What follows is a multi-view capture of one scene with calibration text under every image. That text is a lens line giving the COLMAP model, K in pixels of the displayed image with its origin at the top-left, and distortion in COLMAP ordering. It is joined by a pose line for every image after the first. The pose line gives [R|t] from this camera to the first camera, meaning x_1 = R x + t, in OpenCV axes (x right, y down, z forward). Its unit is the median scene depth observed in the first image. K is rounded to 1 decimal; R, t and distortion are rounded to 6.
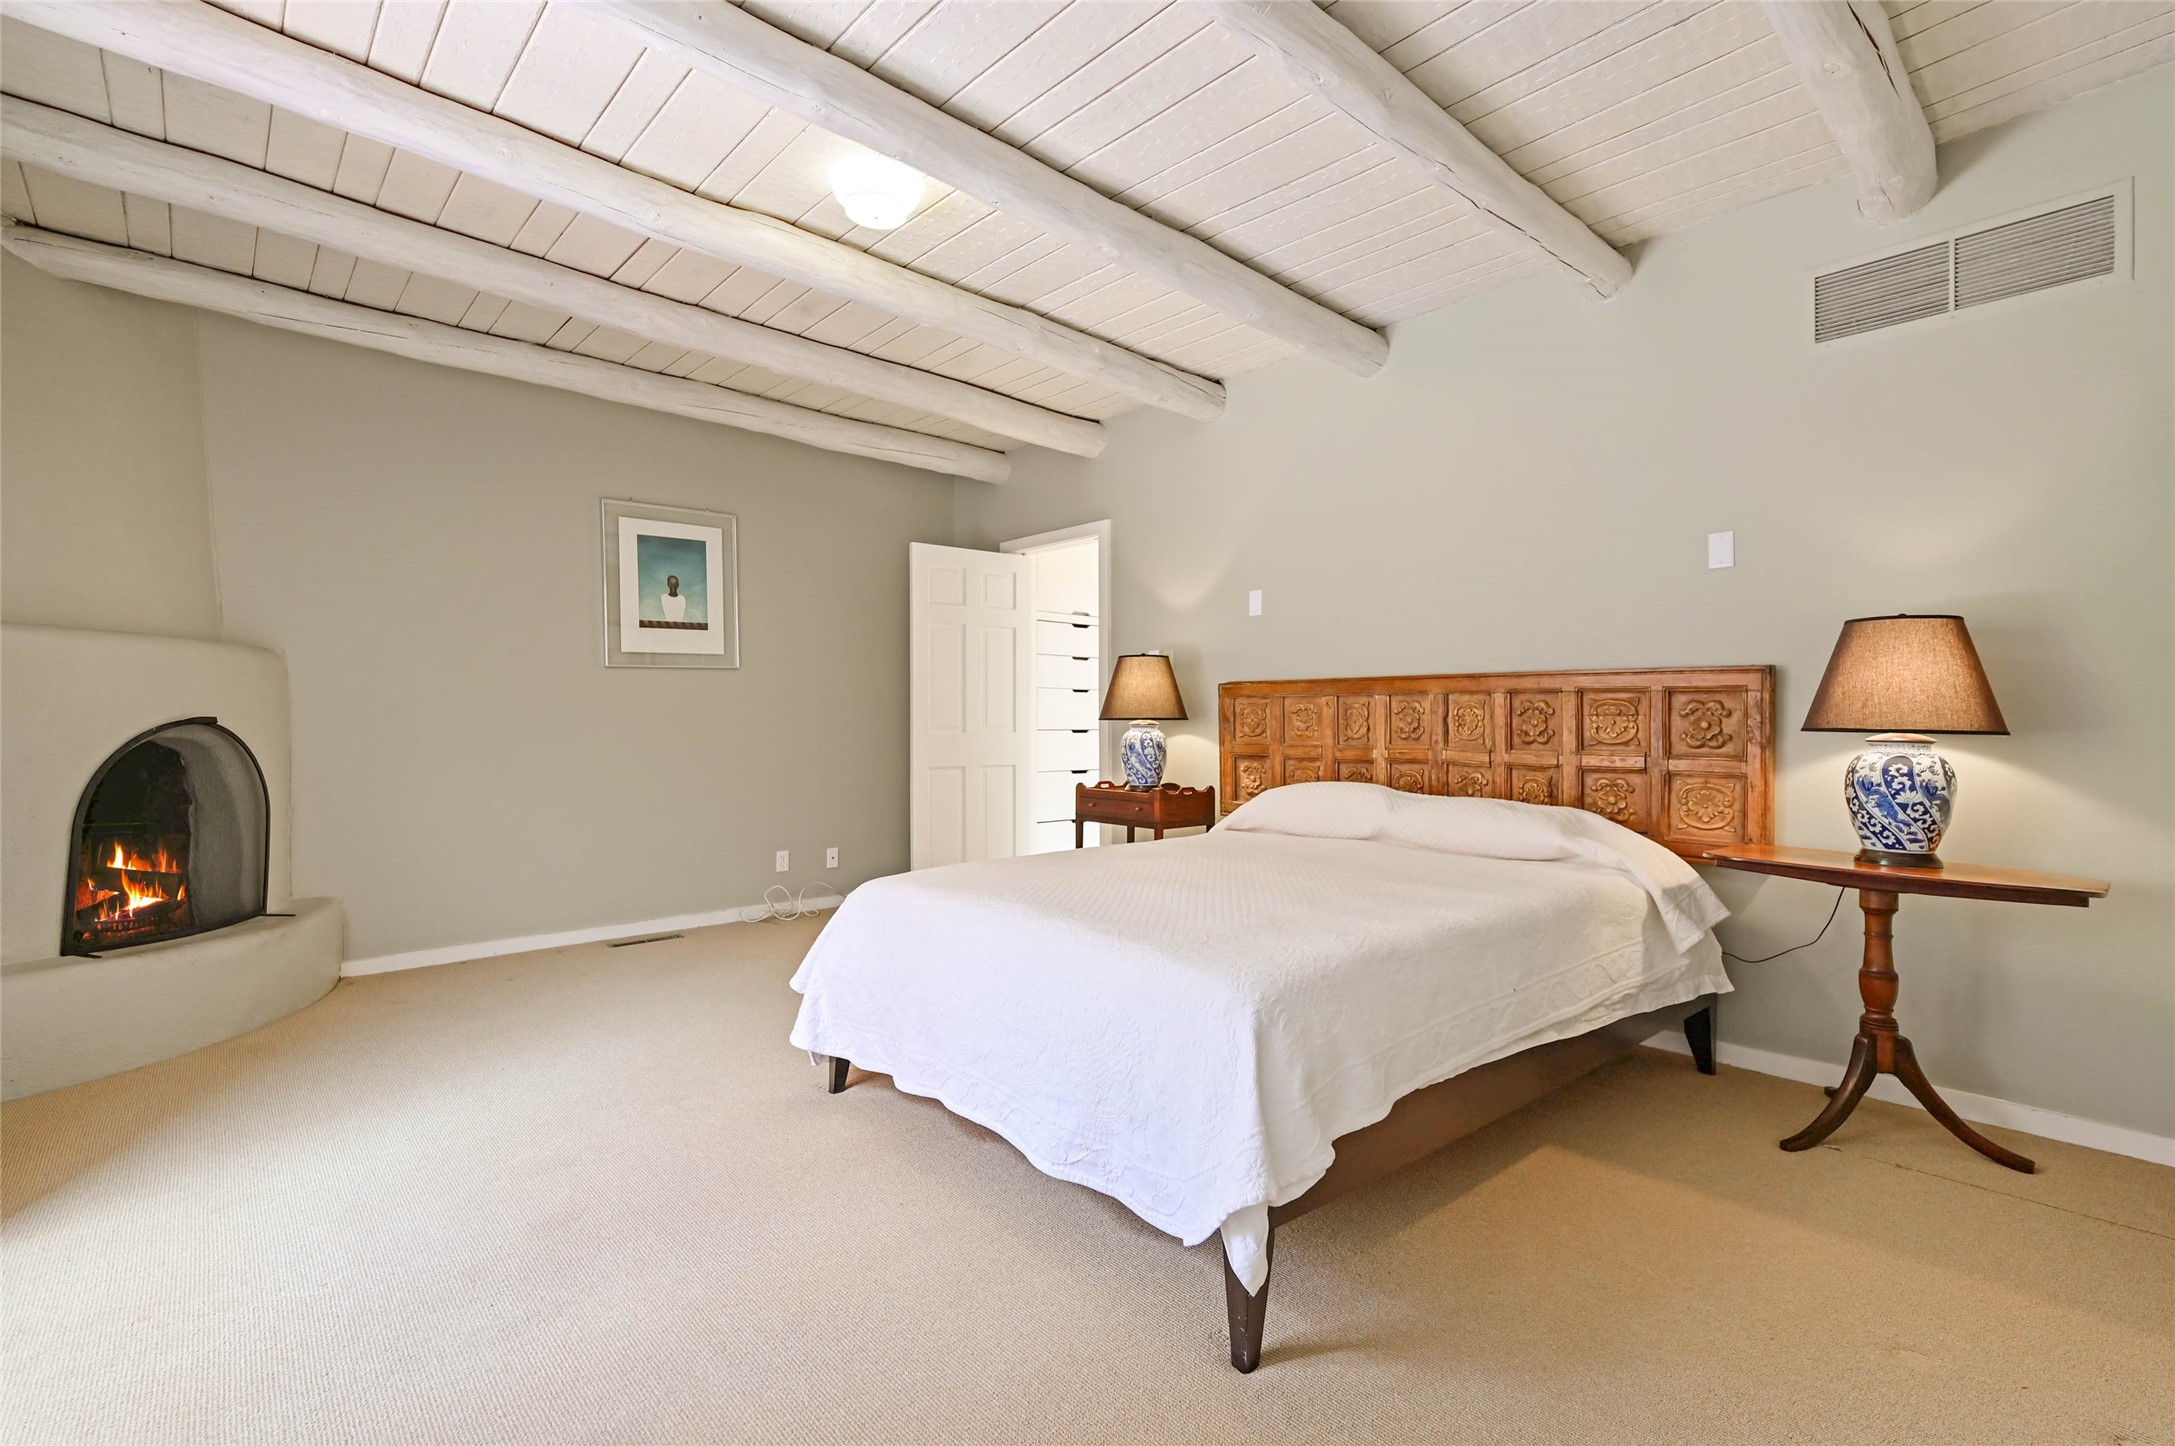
lens RADIAL K [[953.2, 0, 1099.3], [0, 953.2, 715.7], [0, 0, 1]] dist [0.010488, -0.000625]
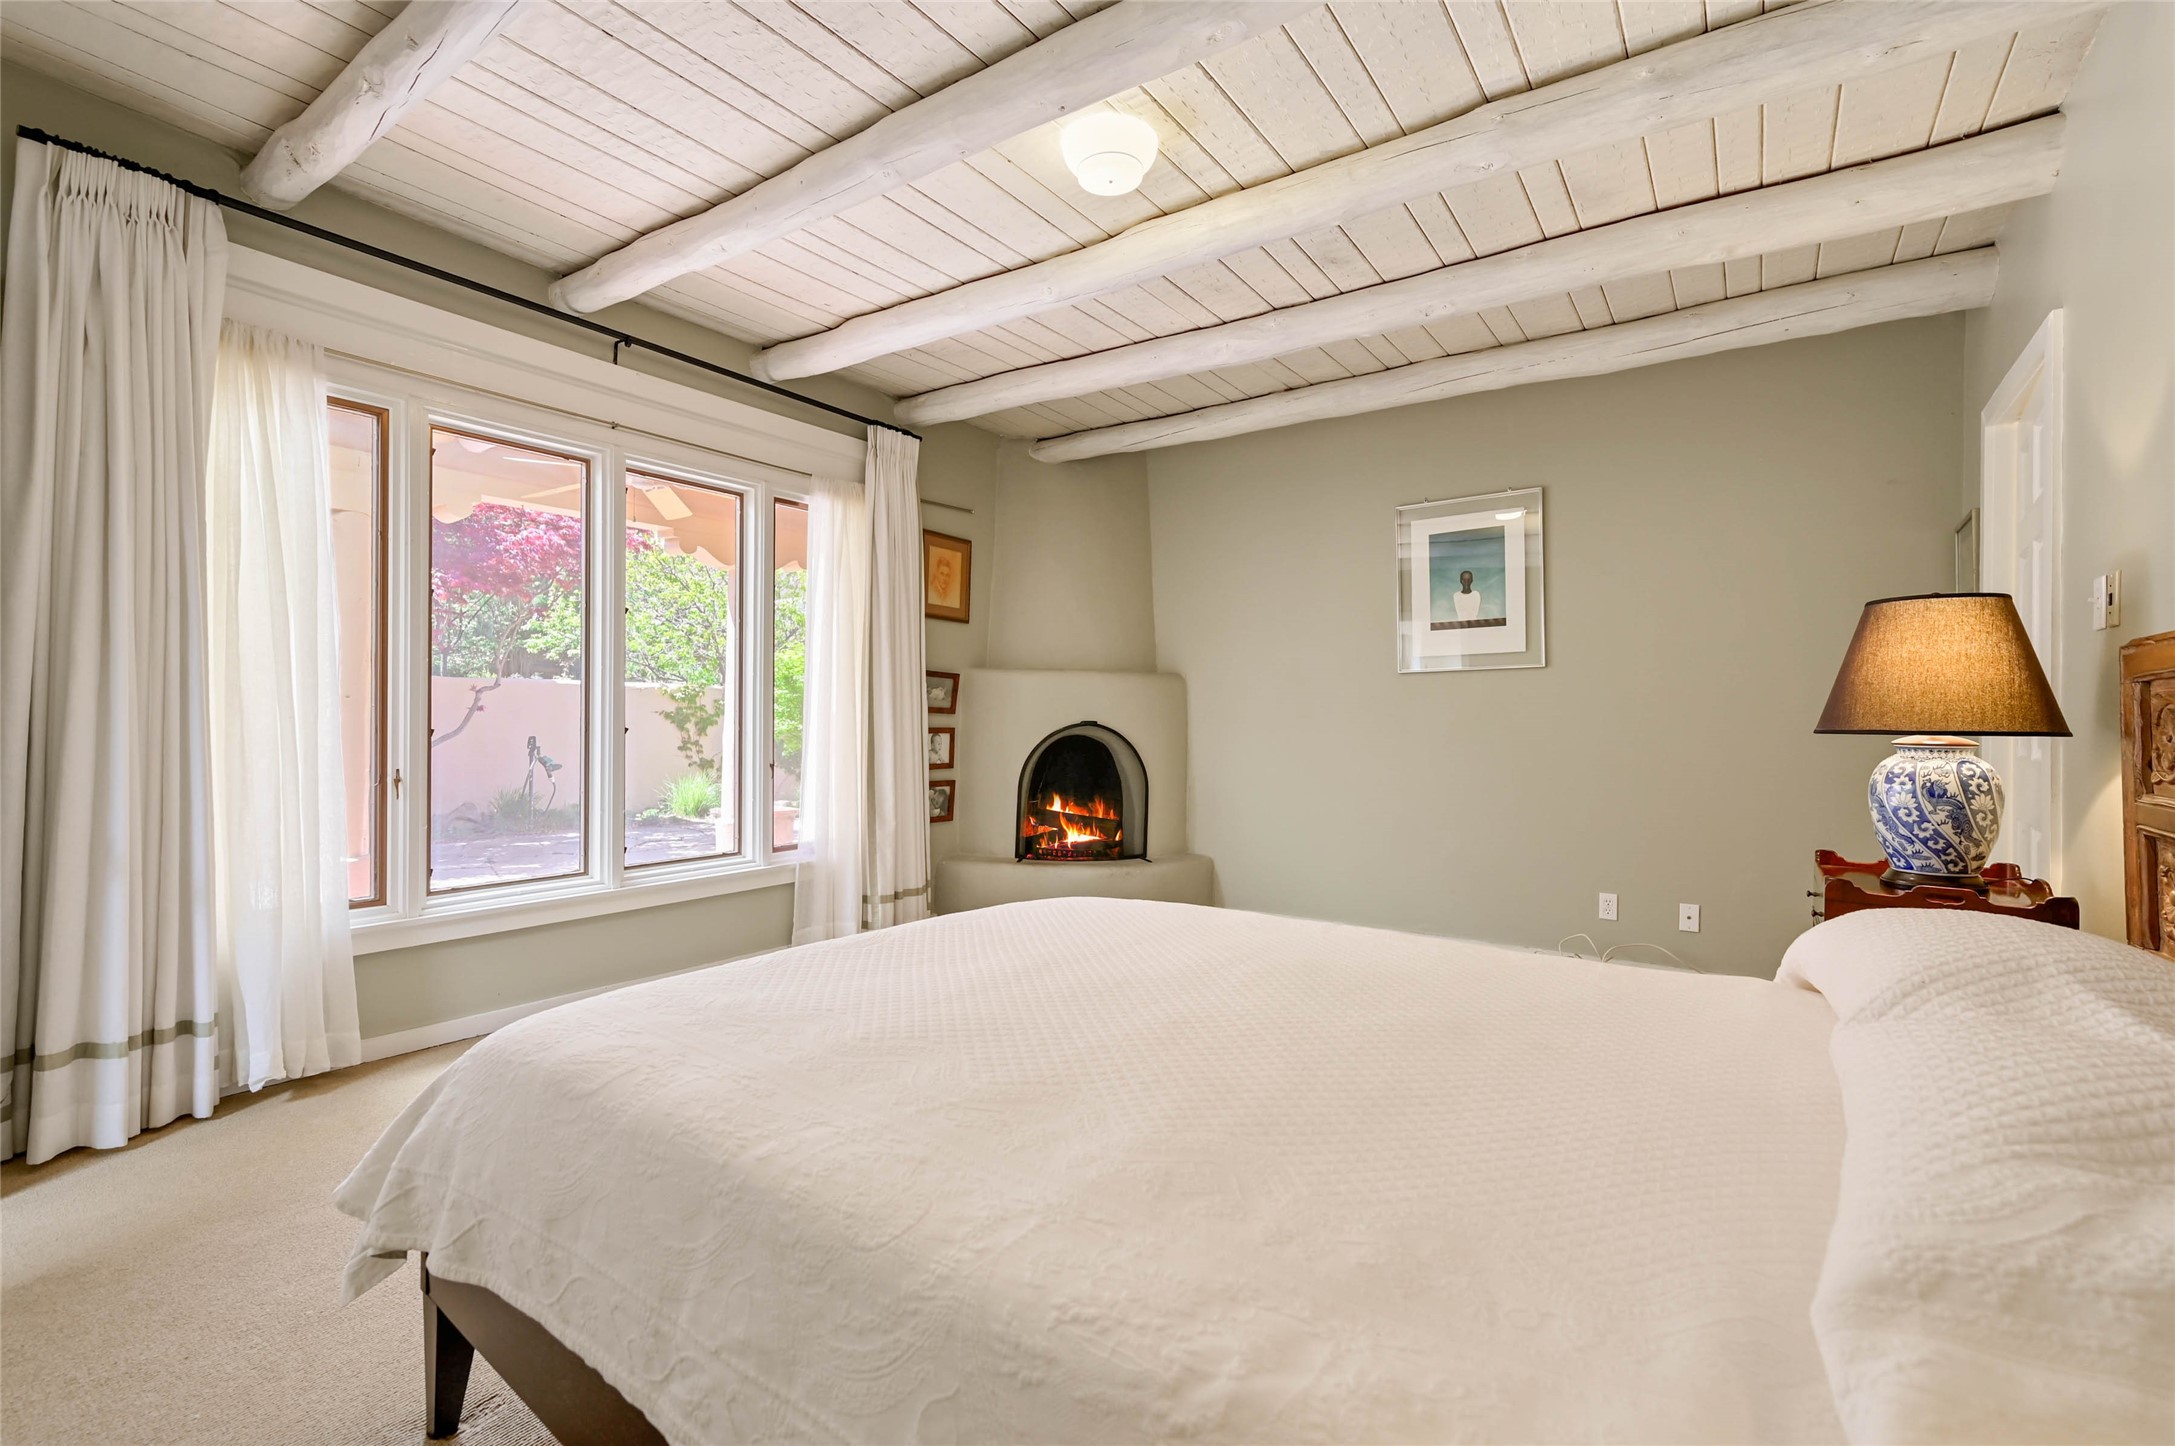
lens RADIAL K [[953.2, 0, 1099.3], [0, 953.2, 715.7], [0, 0, 1]] dist [0.010488, -0.000625]
pose [[0.223738, -0.003705, -0.974642, 0.385485], [-0.006412, 0.999966, -0.005273, 0.001234], [0.974628, 0.007429, 0.223707, 0.454087]]
